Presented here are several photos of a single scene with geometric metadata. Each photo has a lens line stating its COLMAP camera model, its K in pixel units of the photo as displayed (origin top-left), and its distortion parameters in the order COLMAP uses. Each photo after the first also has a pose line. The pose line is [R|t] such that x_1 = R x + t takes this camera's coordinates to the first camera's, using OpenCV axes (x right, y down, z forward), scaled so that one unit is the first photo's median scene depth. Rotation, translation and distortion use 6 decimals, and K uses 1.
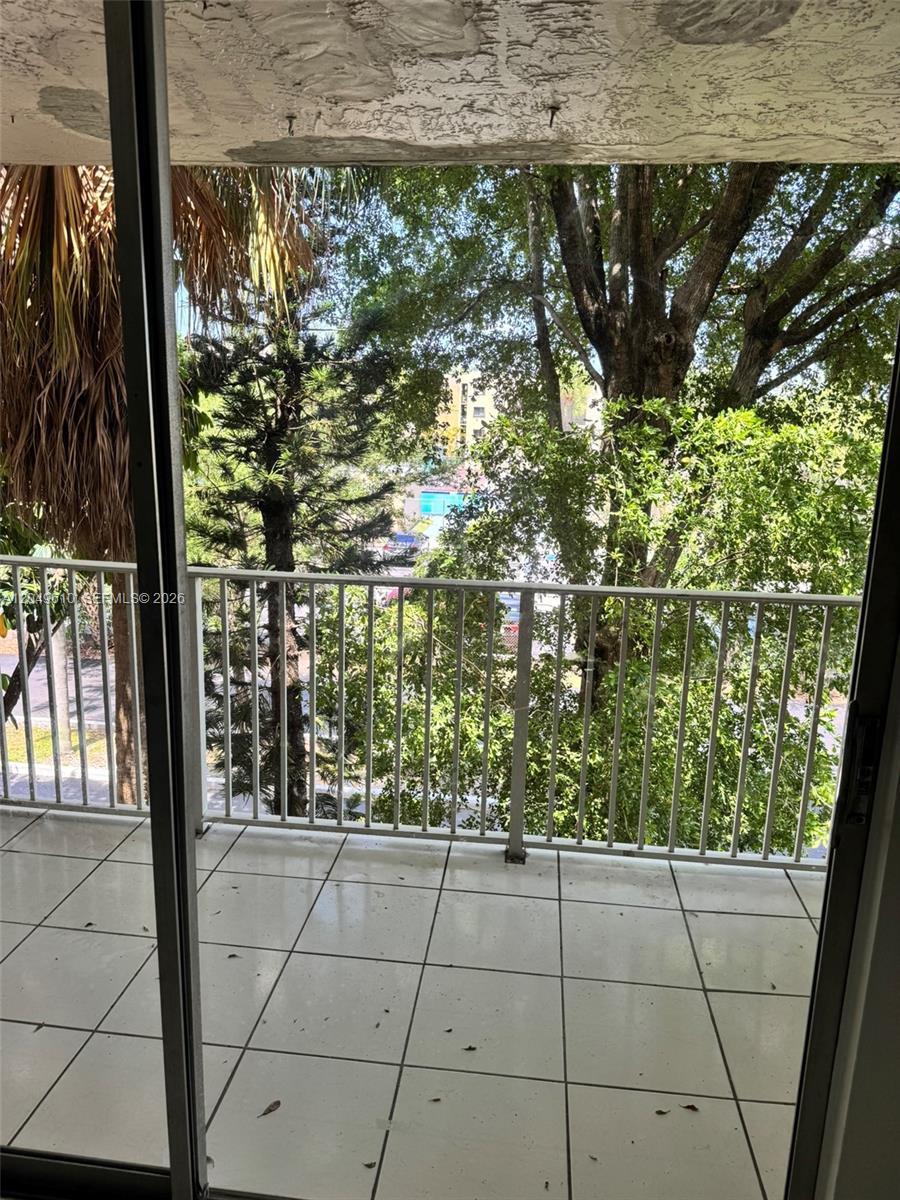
lens RADIAL K [[852.0, 0, 450.1], [0, 852.0, 599.3], [0, 0, 1]] dist [0.038932, 0.000234]
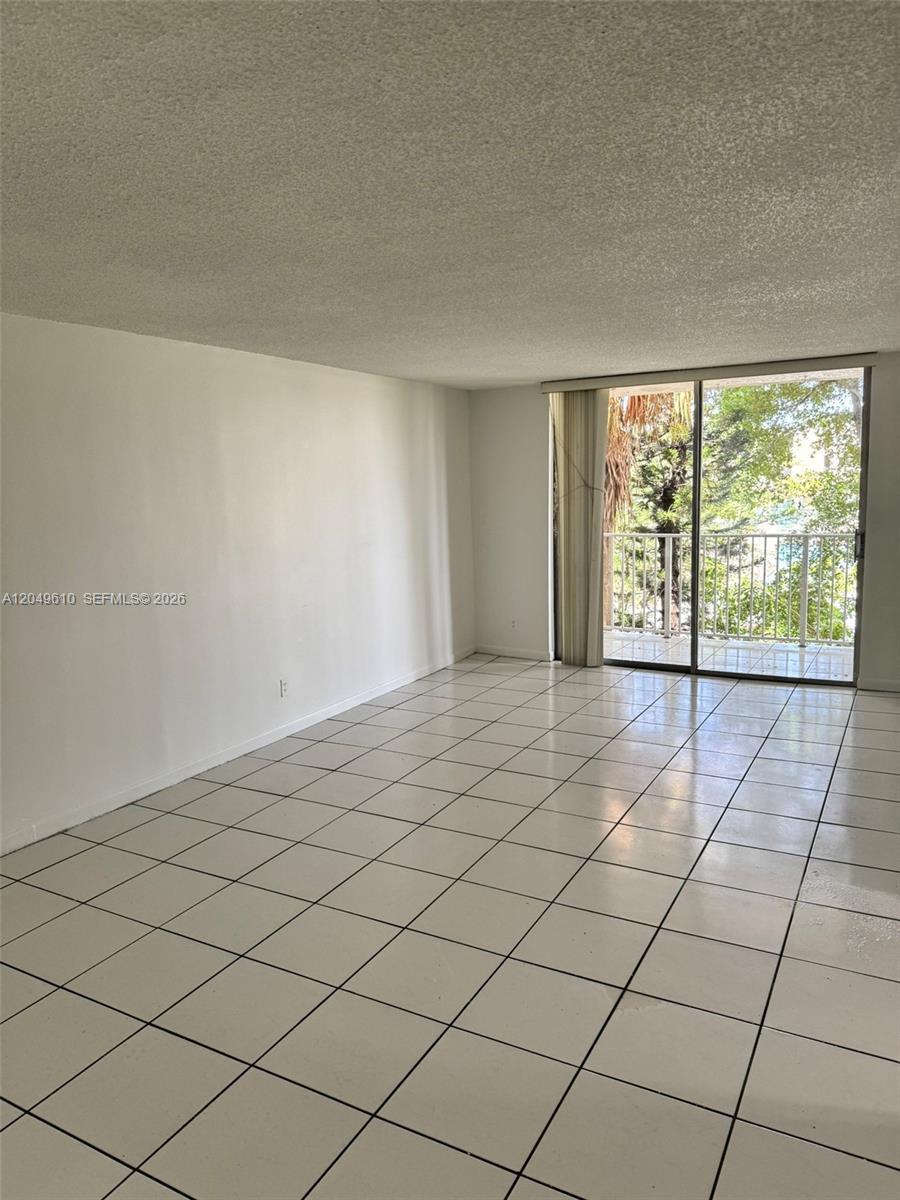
lens RADIAL K [[852.0, 0, 451.0], [0, 852.0, 601.3], [0, 0, 1]] dist [0.038932, 0.000234]
pose [[0.918114, -0.002702, -0.396307, 0.045505], [-0.026425, 0.997334, -0.068019, 0.118934], [0.395434, 0.072922, 0.915595, -0.532366]]
